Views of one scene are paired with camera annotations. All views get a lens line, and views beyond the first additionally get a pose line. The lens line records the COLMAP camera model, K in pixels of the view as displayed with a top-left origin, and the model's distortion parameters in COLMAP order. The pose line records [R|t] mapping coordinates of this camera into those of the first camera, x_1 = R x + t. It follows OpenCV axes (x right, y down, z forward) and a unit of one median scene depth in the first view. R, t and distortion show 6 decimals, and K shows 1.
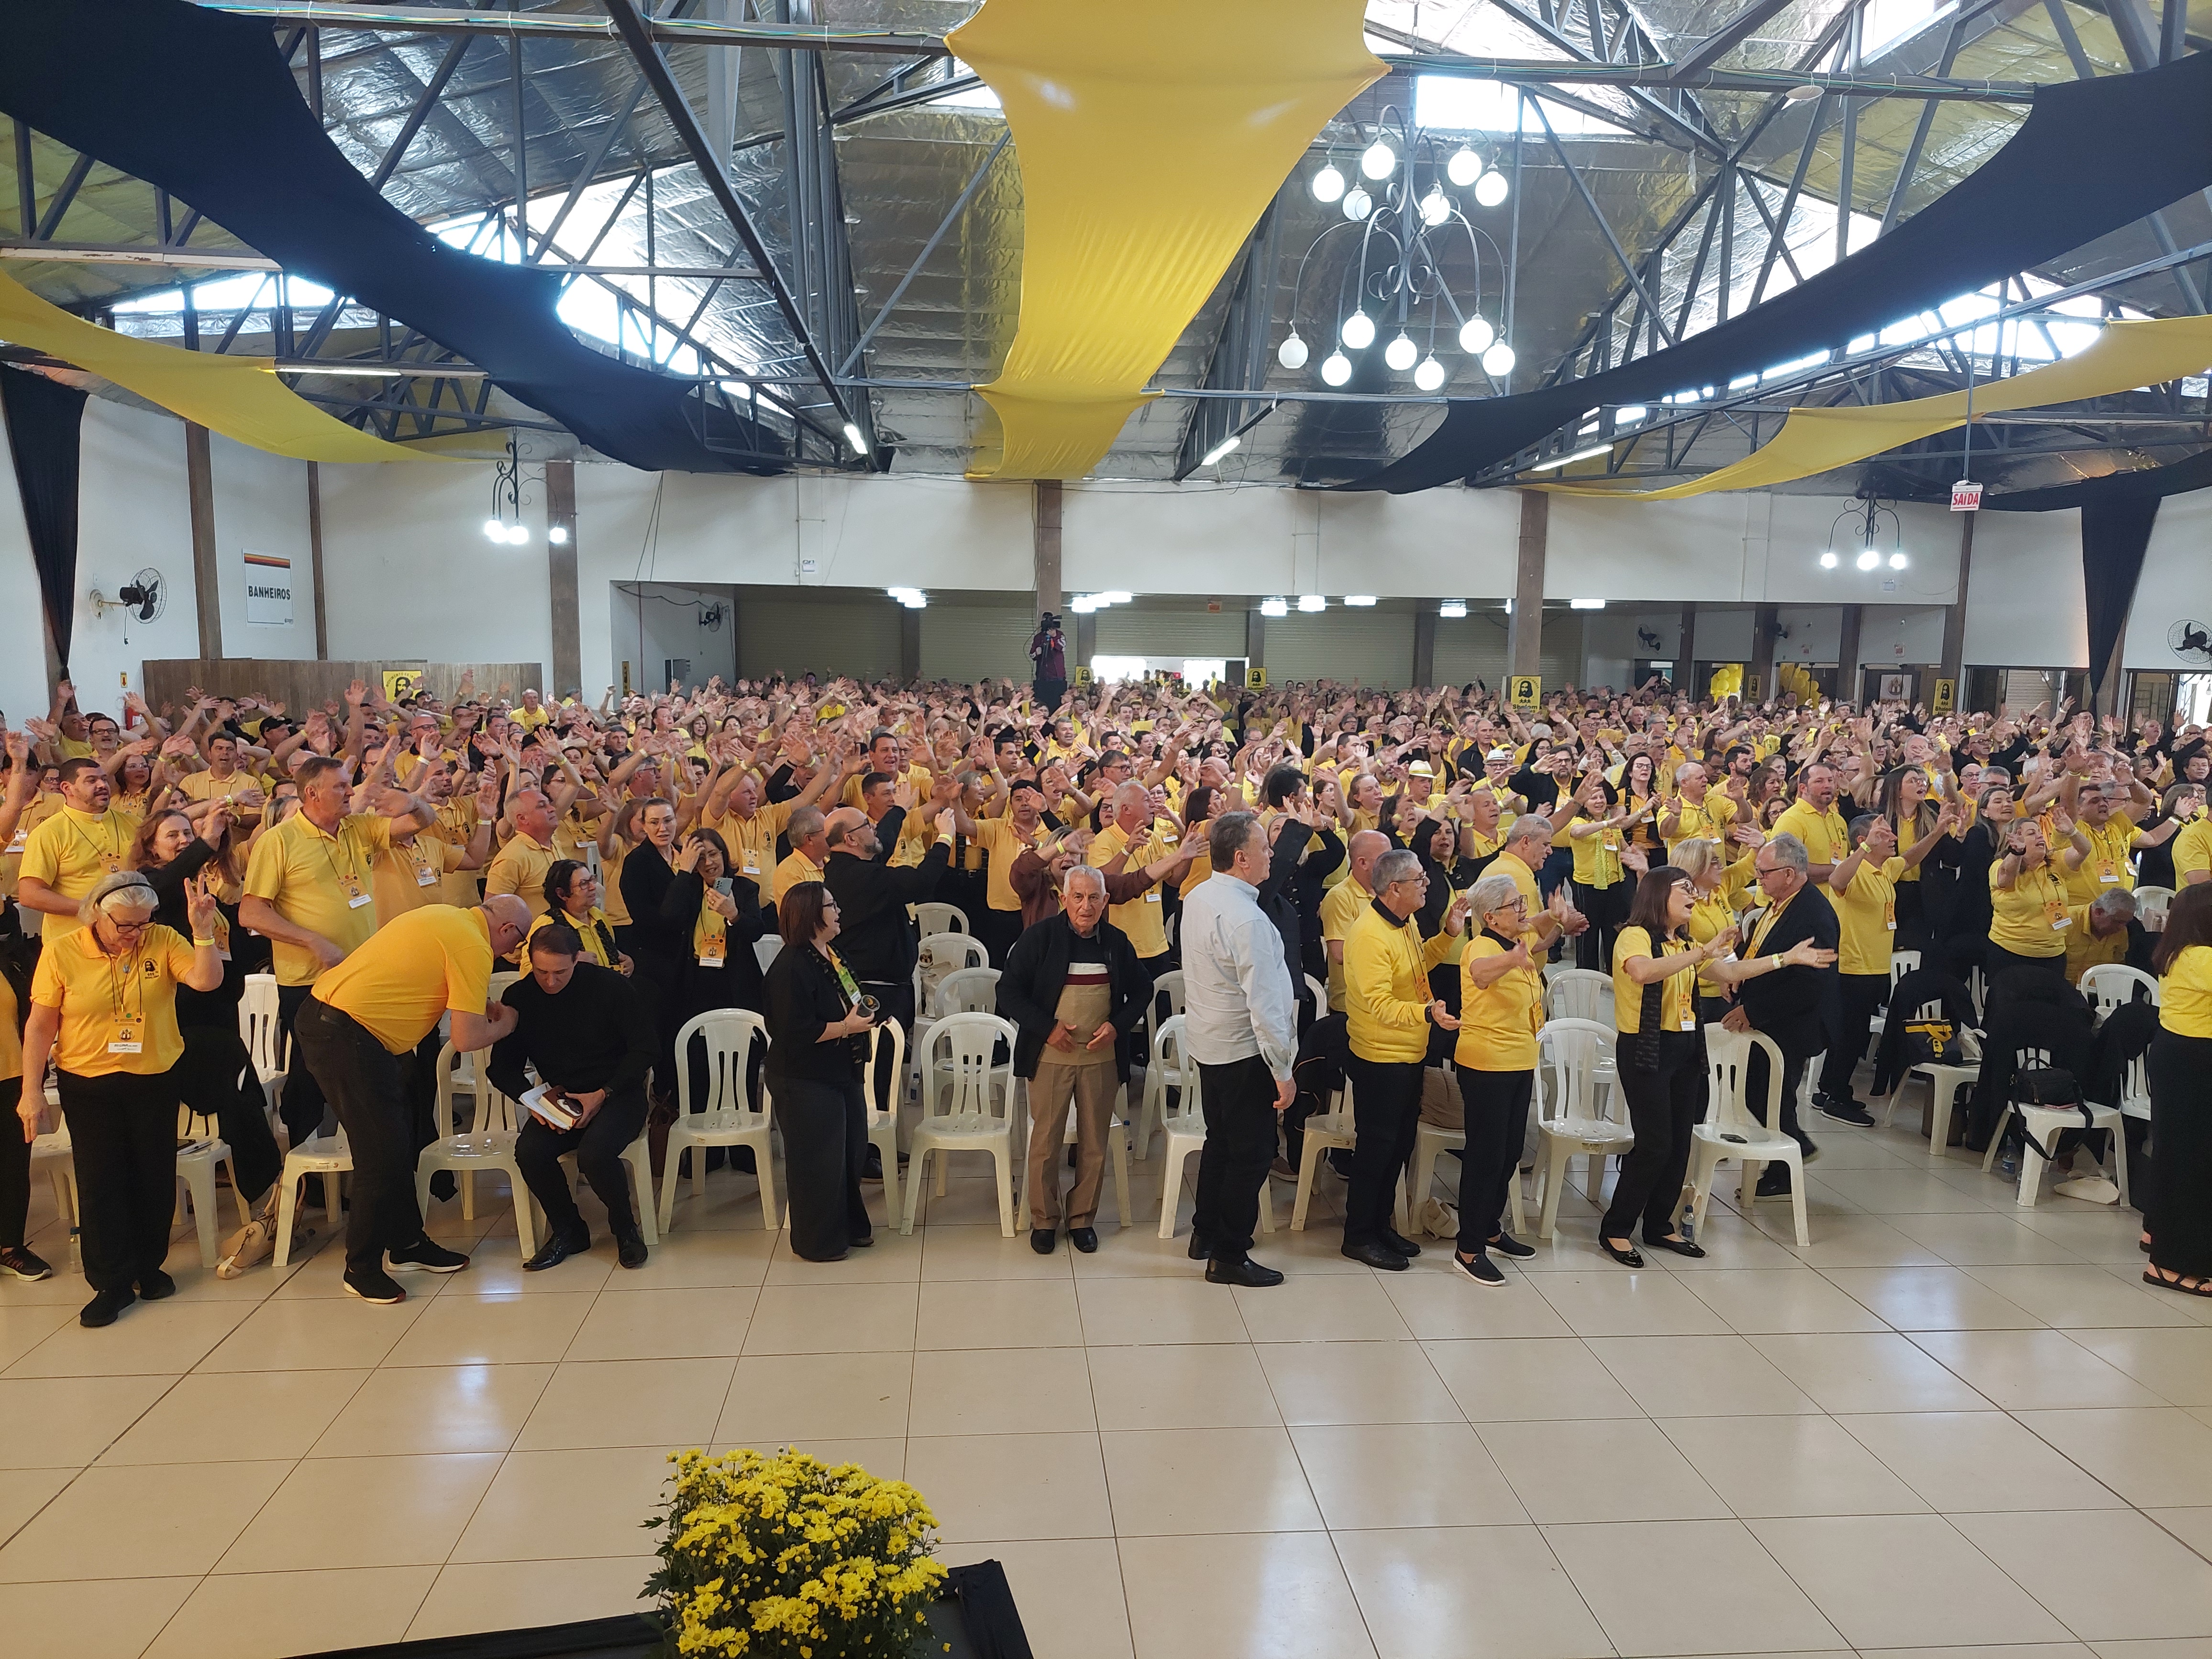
lens RADIAL K [[1568.9, 0, 1105.0], [0, 1568.9, 850.1], [0, 0, 1]] dist [0.050703, -0.040213]
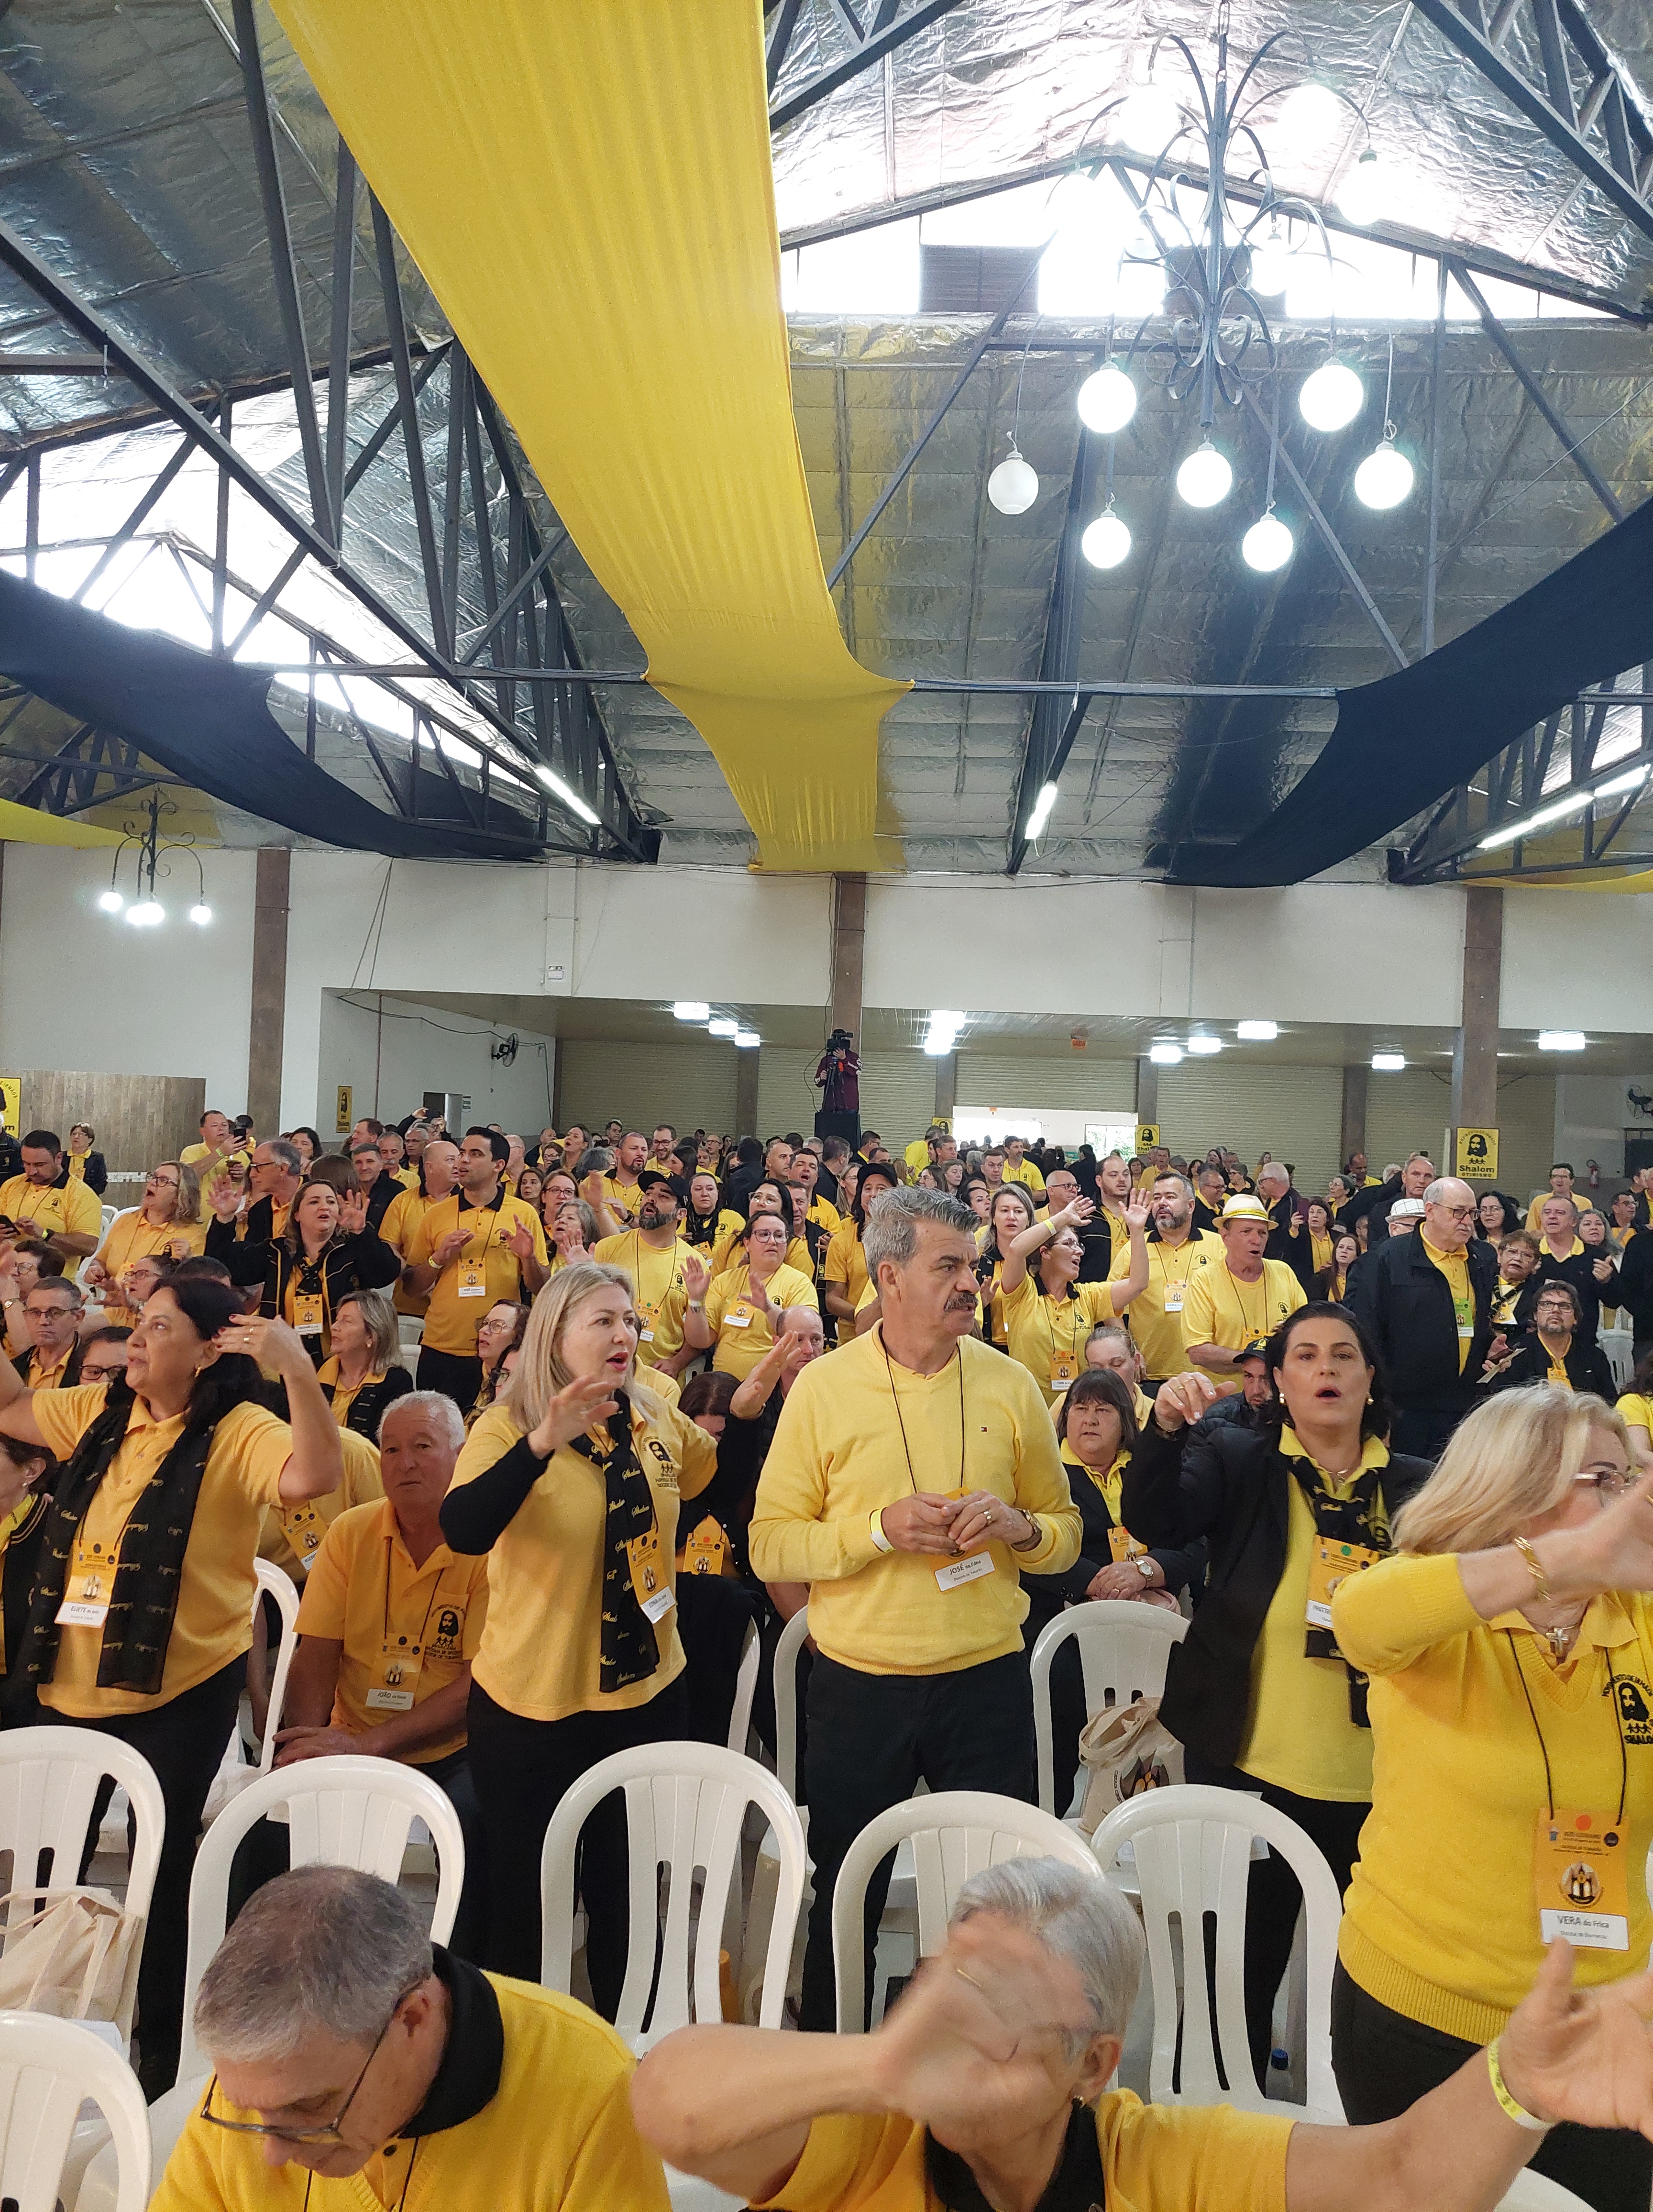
lens RADIAL K [[1581.8, 0, 826.5], [0, 1581.8, 1106.0], [0, 0, 1]] dist [0.049384, -0.038950]
pose [[0.990295, 0.021037, -0.137380, 0.067734], [-0.039916, 0.989884, -0.136146, -0.005484], [0.133126, 0.140308, 0.981117, 0.223598]]
